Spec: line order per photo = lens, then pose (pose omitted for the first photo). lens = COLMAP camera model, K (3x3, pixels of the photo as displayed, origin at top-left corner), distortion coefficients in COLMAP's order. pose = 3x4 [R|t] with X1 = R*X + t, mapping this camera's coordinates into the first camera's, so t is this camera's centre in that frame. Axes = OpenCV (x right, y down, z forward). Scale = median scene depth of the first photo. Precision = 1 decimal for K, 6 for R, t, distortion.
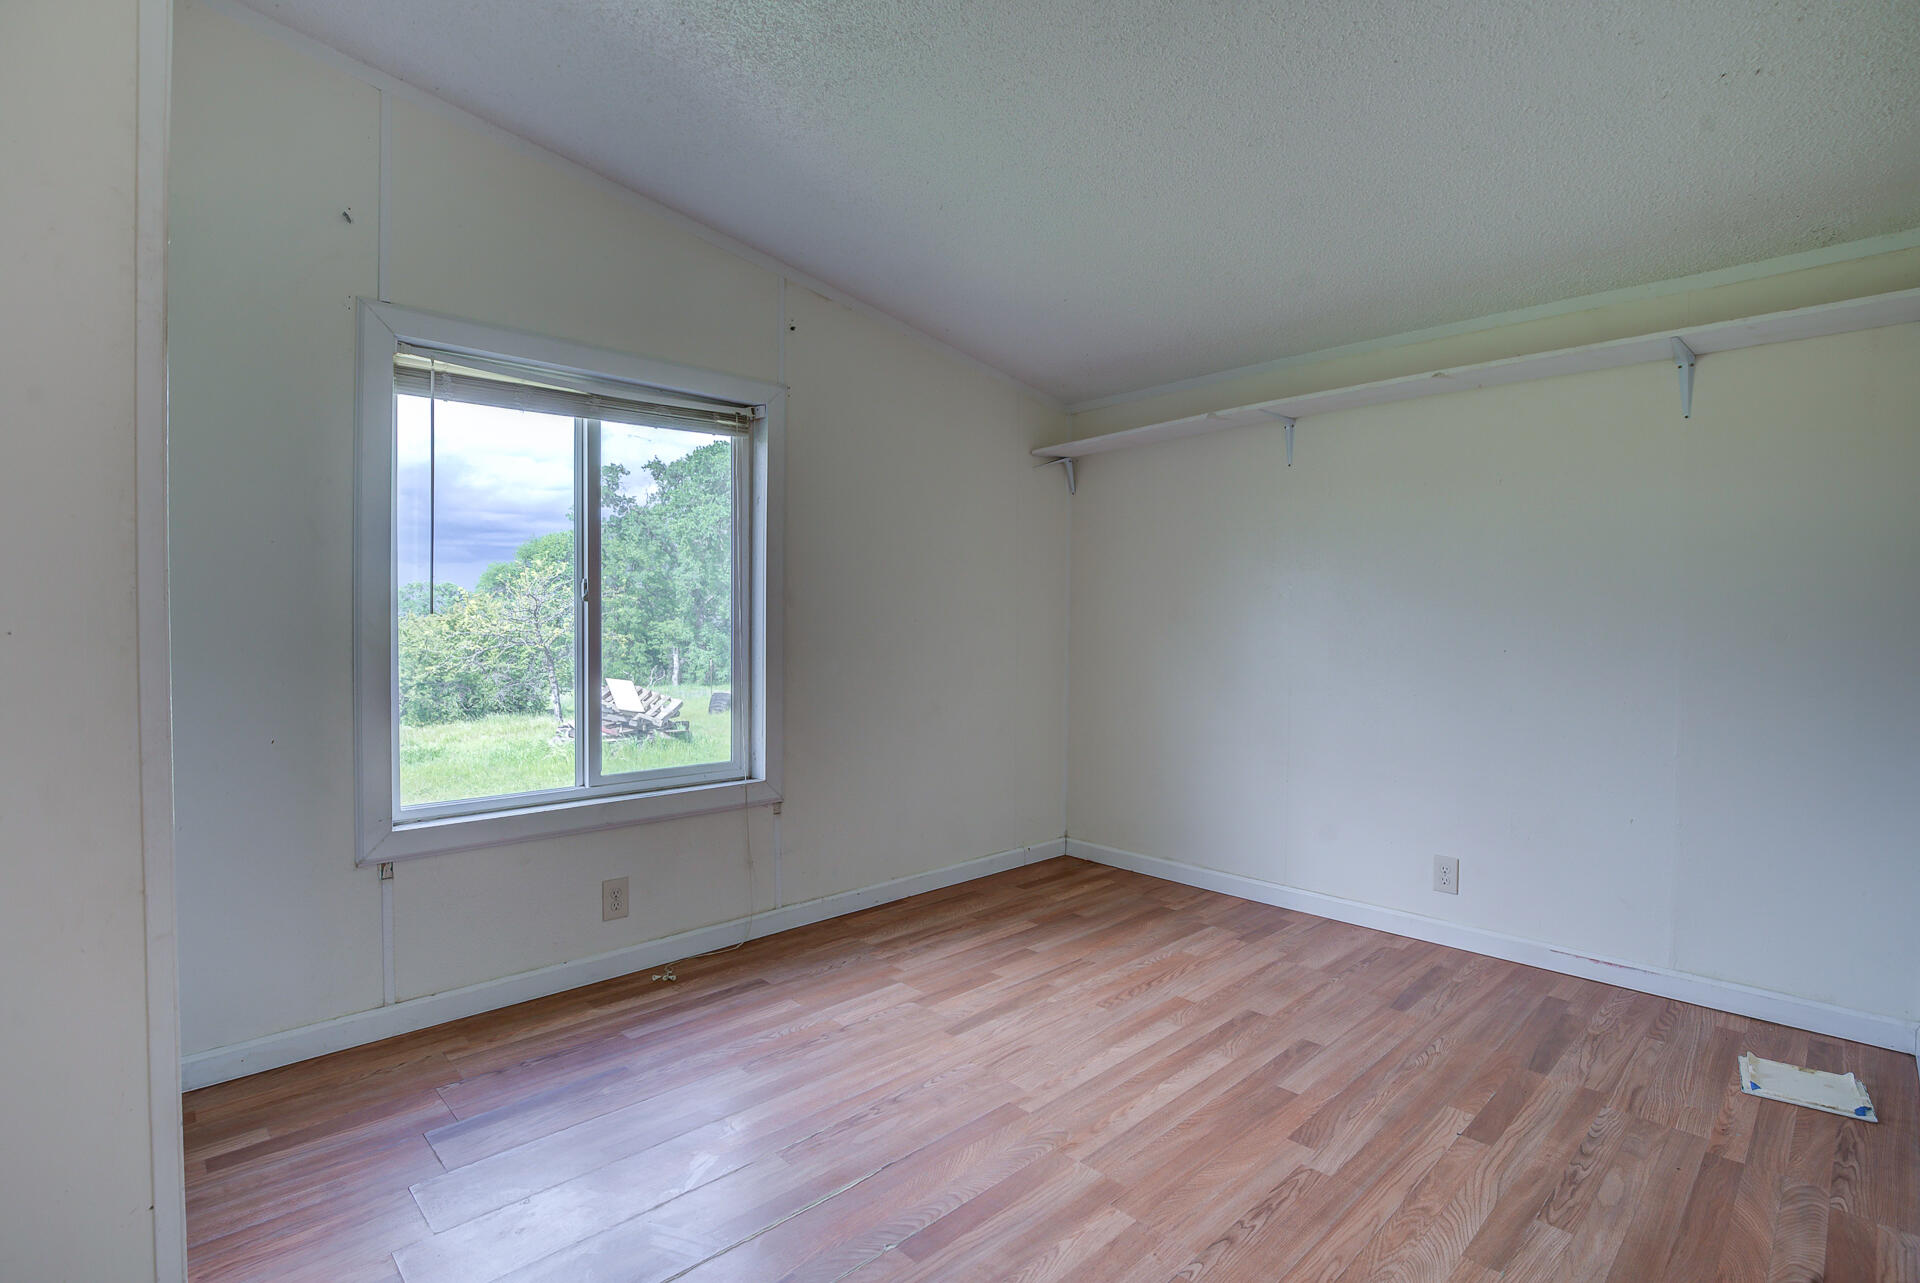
lens RADIAL K [[893.5, 0, 957.7], [0, 893.5, 644.6], [0, 0, 1]] dist [-0.038285, 0.008889]
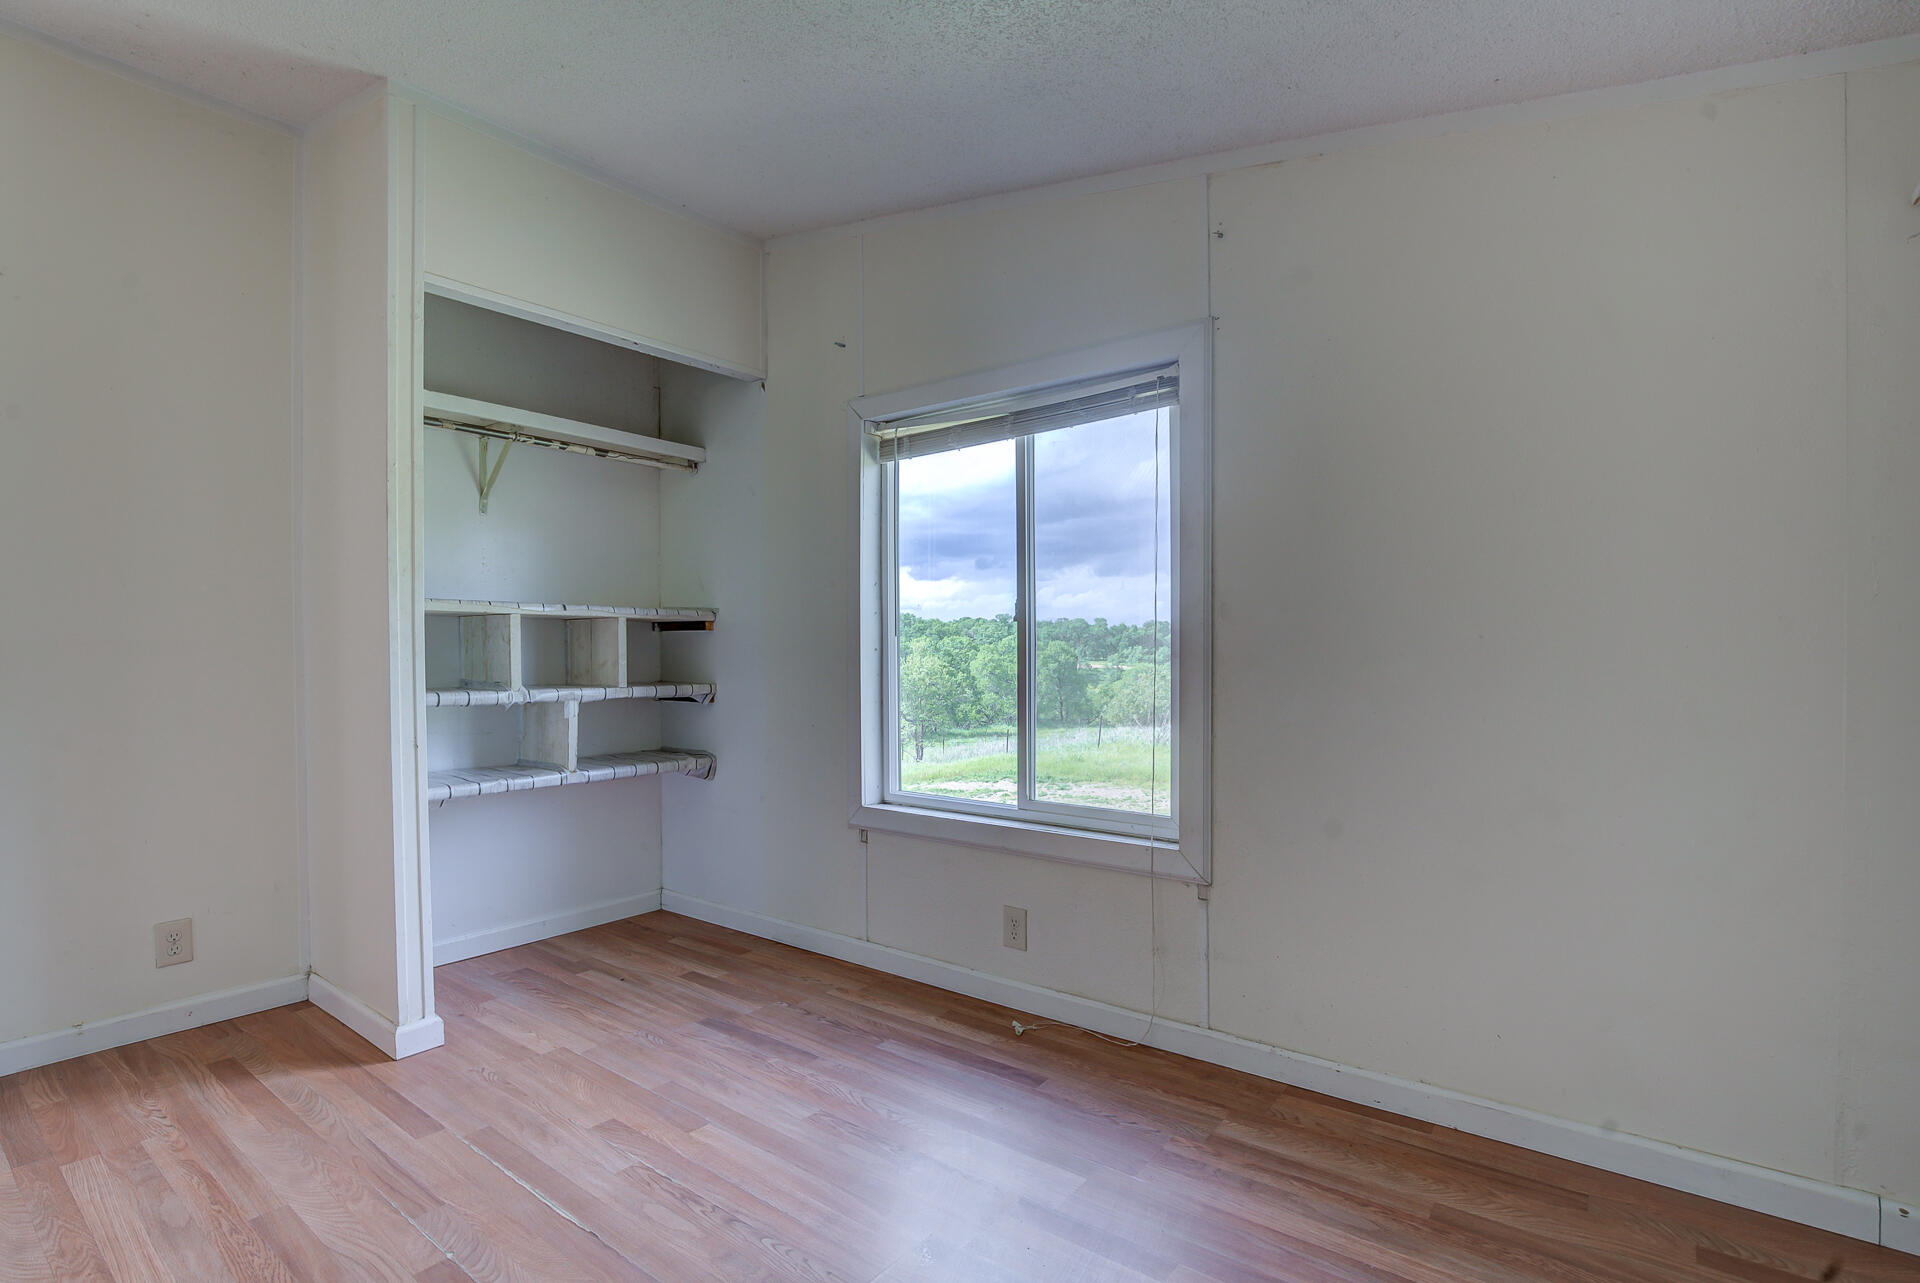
lens RADIAL K [[893.5, 0, 959.3], [0, 893.5, 652.7], [0, 0, 1]] dist [-0.038285, 0.008889]
pose [[0.170082, 0.007904, -0.985398, 0.572163], [-0.017849, 0.999828, 0.004939, -0.017848], [0.985268, 0.016748, 0.170194, 0.786636]]
